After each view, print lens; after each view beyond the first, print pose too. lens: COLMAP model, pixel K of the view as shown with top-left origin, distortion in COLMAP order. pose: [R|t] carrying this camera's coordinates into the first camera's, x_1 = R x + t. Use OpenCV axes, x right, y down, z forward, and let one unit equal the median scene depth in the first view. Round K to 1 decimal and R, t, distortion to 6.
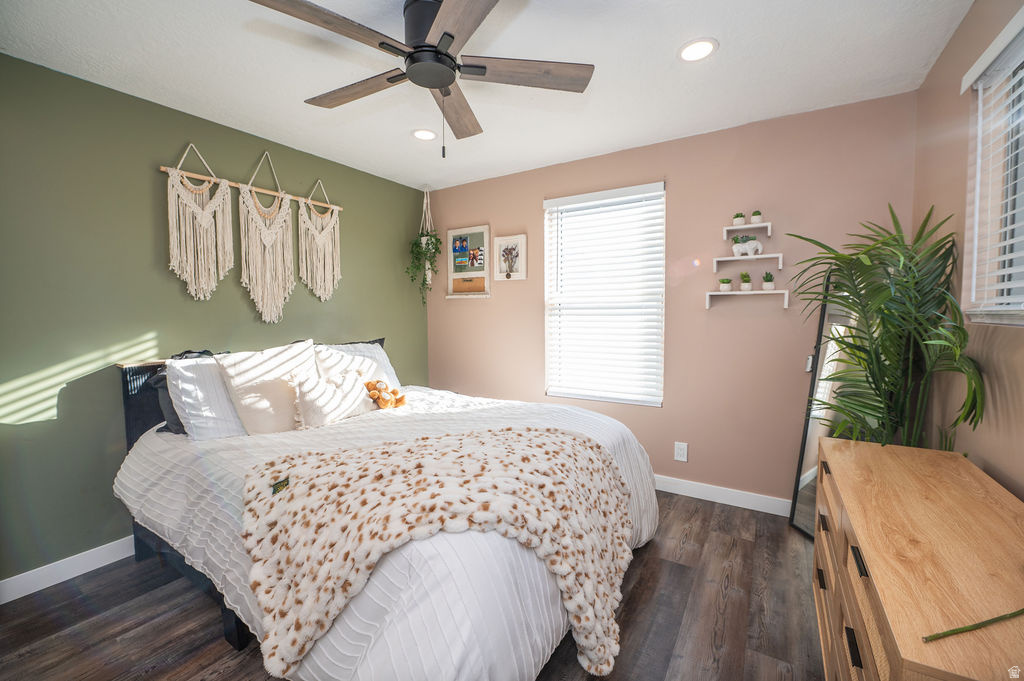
lens RADIAL K [[416.0, 0, 517.4], [0, 416.0, 336.1], [0, 0, 1]] dist [-0.014792, -0.000198]
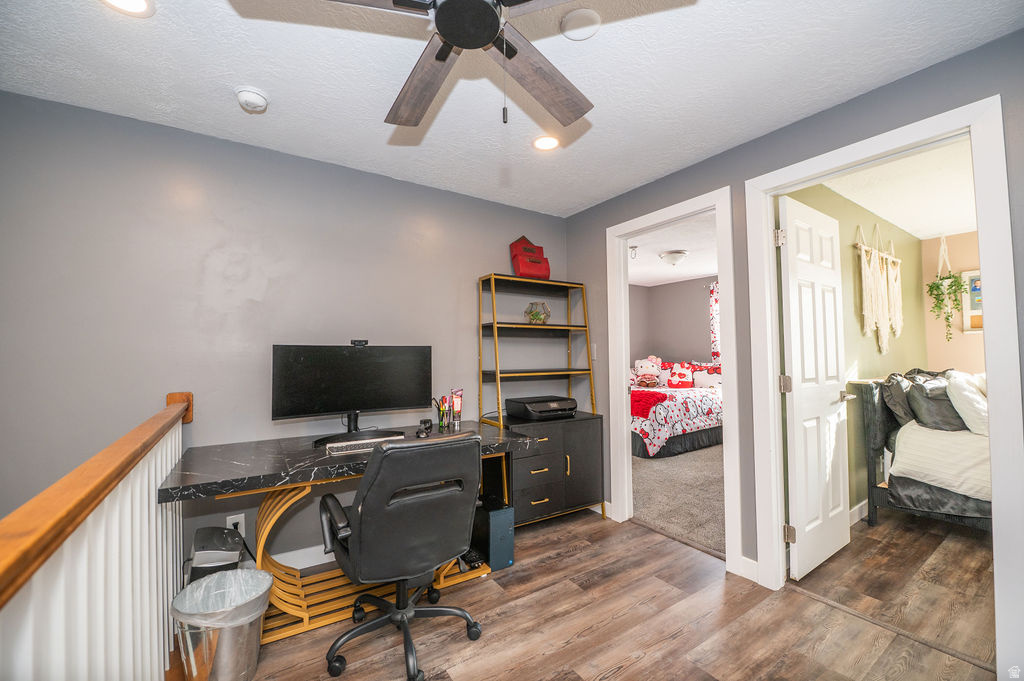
lens RADIAL K [[407.0, 0, 518.8], [0, 407.0, 336.9], [0, 0, 1]] dist [-0.014389, -0.000629]
pose [[0.911177, -0.014117, -0.411774, -0.883971], [-0.025035, 0.995669, -0.089534, 0.042873], [0.411255, 0.091890, 0.906877, -0.463139]]
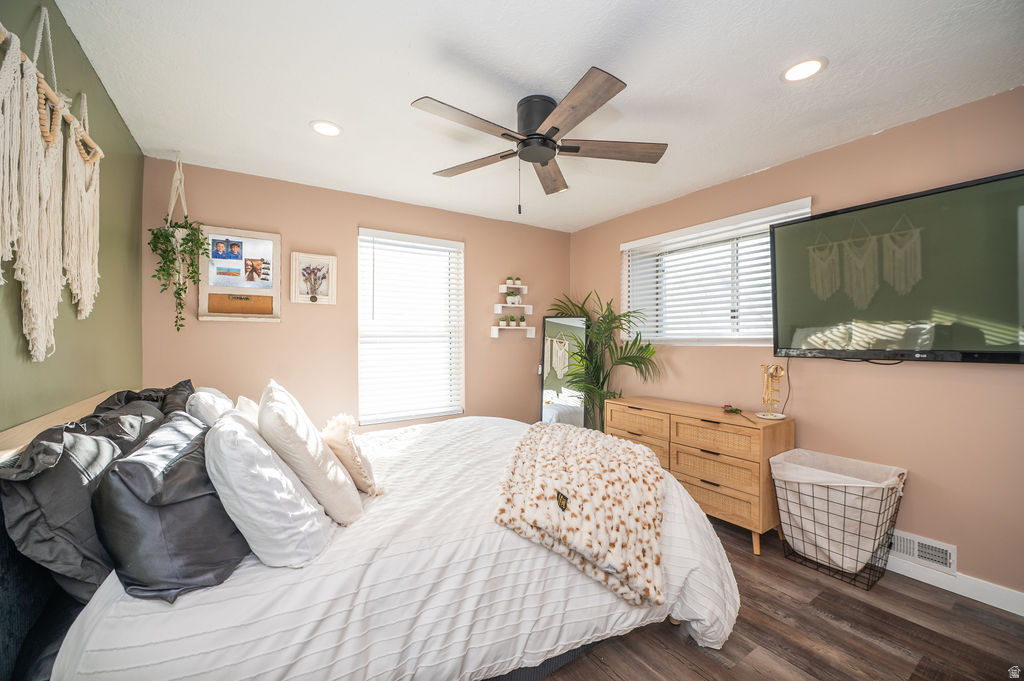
lens RADIAL K [[407.0, 0, 518.8], [0, 407.0, 336.9], [0, 0, 1]] dist [-0.014389, -0.000629]
pose [[0.422178, 0.011174, 0.906444, -0.619440], [0.052467, 0.997947, -0.036739, -0.010021], [-0.904993, 0.063069, 0.420725, 0.251814]]
